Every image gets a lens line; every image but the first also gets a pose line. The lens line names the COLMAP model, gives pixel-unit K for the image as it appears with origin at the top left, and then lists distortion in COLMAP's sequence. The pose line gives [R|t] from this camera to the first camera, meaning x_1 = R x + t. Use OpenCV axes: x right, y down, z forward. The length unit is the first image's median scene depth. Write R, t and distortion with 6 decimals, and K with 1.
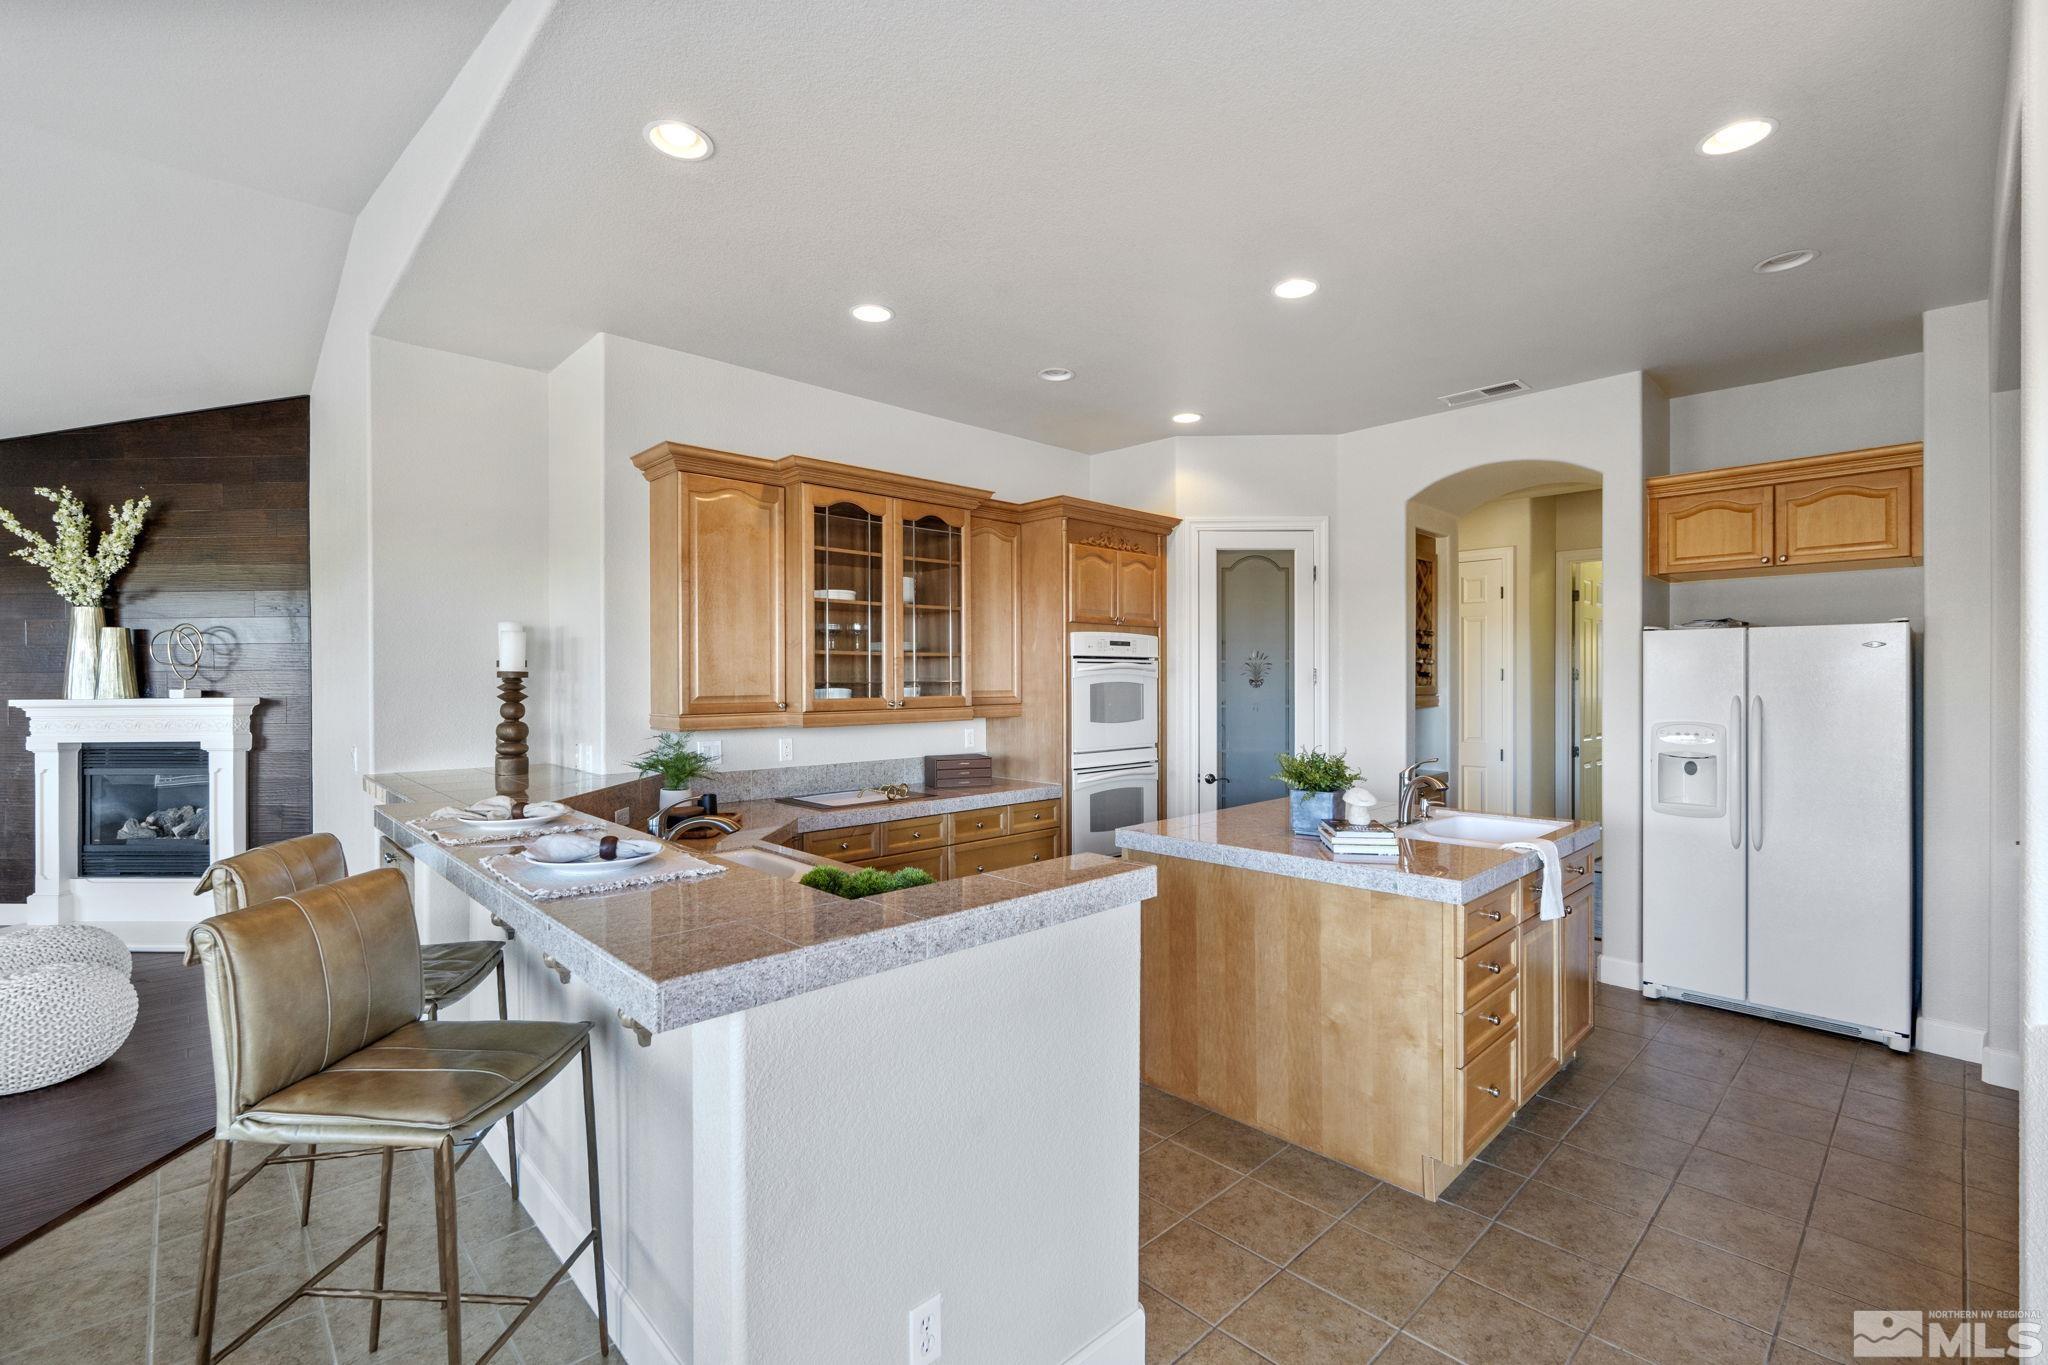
lens RADIAL K [[890.8, 0, 1009.9], [0, 890.8, 685.8], [0, 0, 1]] dist [-0.006516, 0.000716]
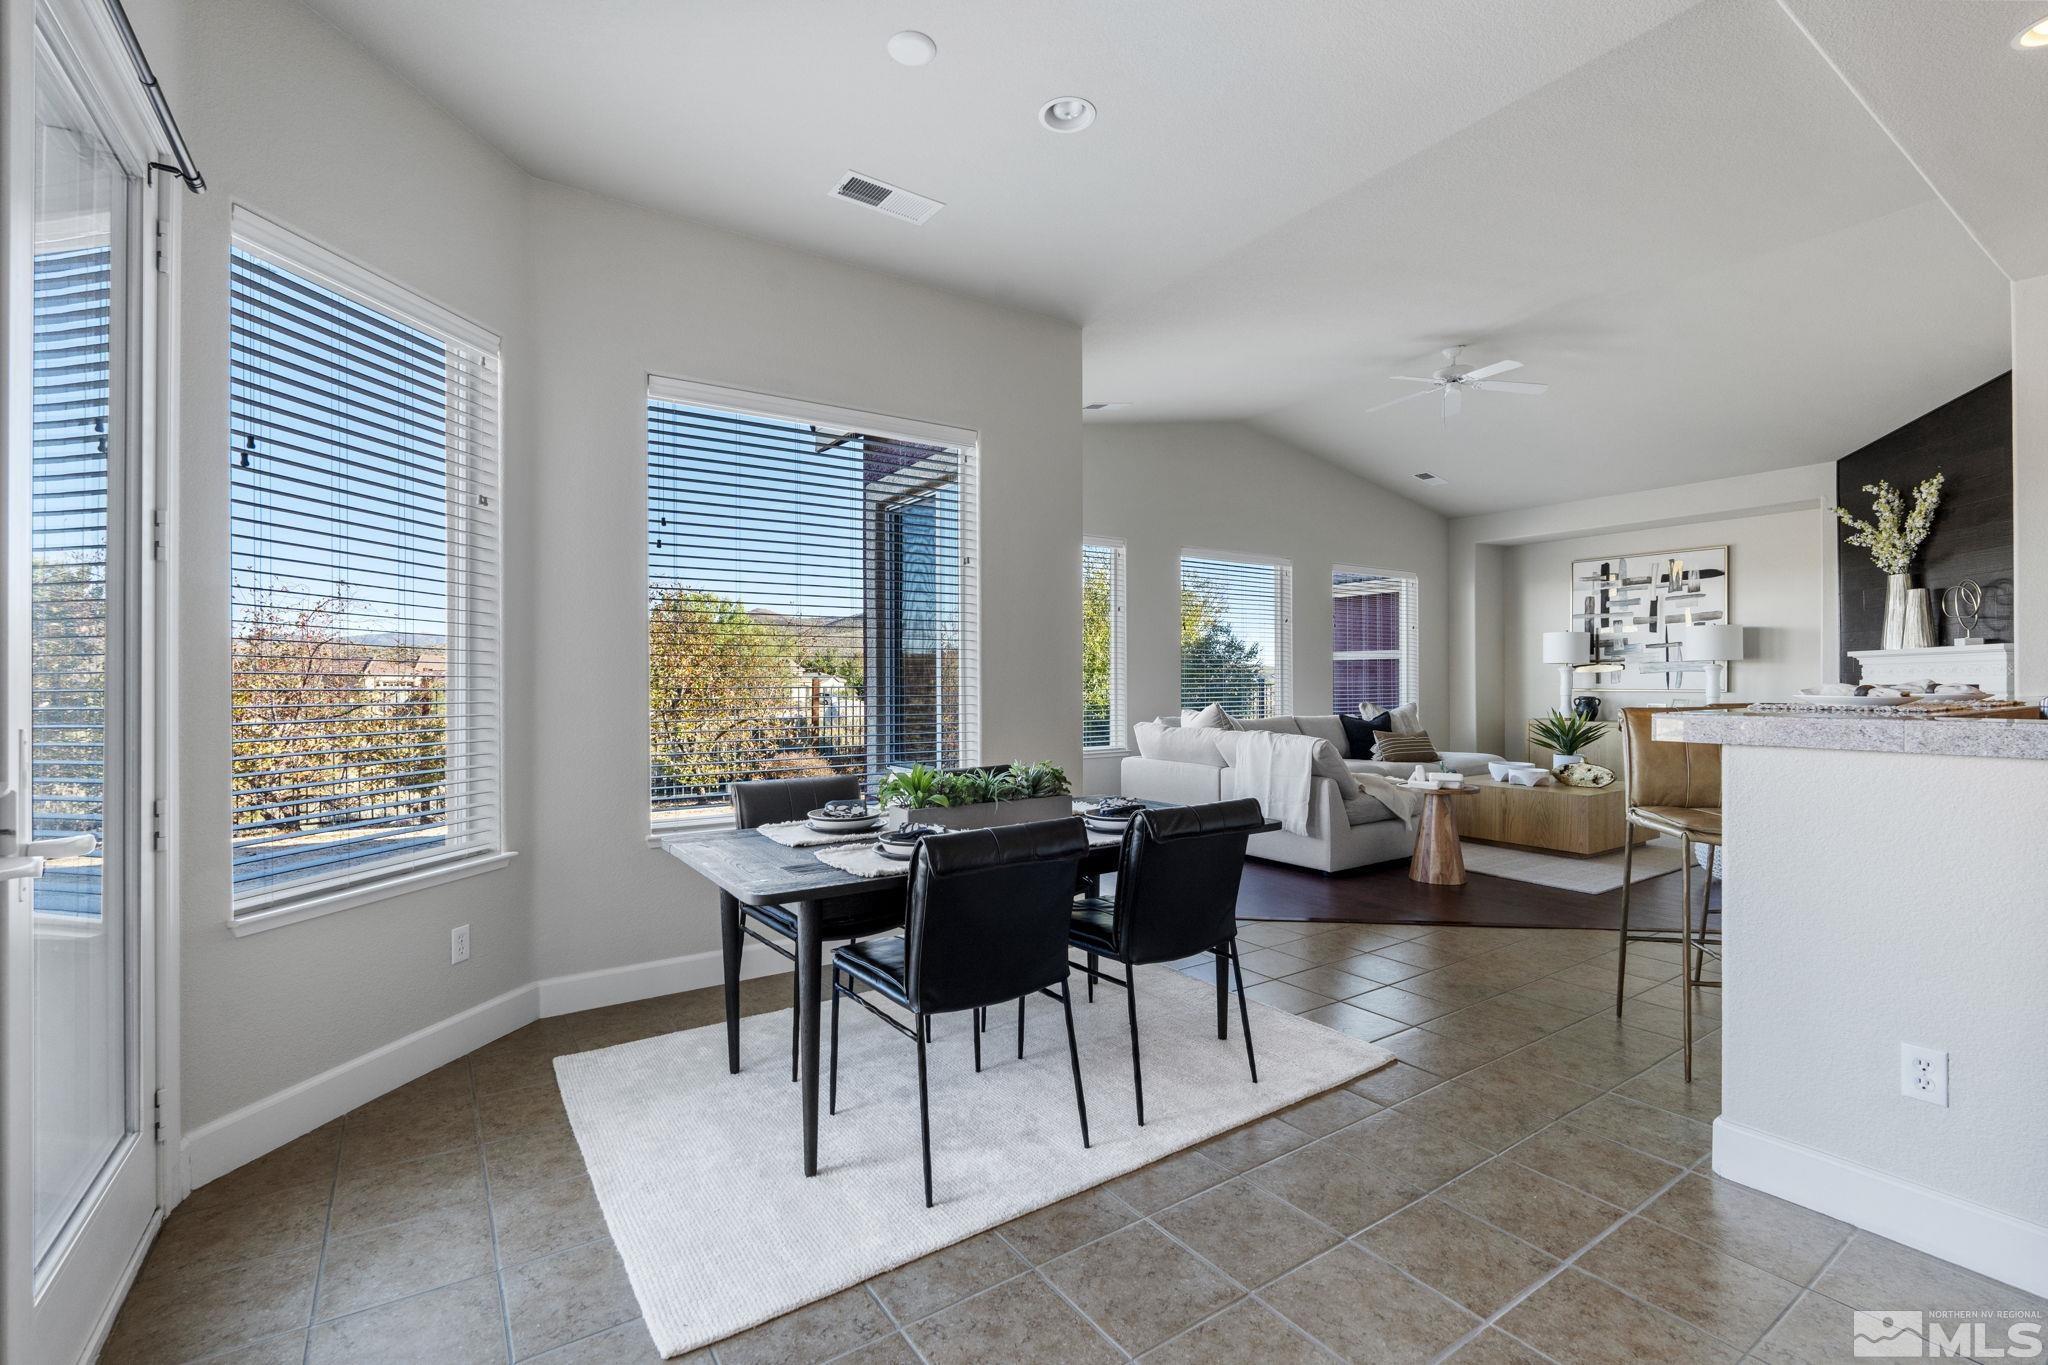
lens RADIAL K [[890.8, 0, 1020.4], [0, 890.8, 672.5], [0, 0, 1]] dist [-0.006516, 0.000716]
pose [[-0.162101, -0.005472, -0.986759, 0.364552], [-0.004290, 0.999979, -0.004841, 0.057889], [0.986765, 0.003449, -0.162121, -0.000981]]
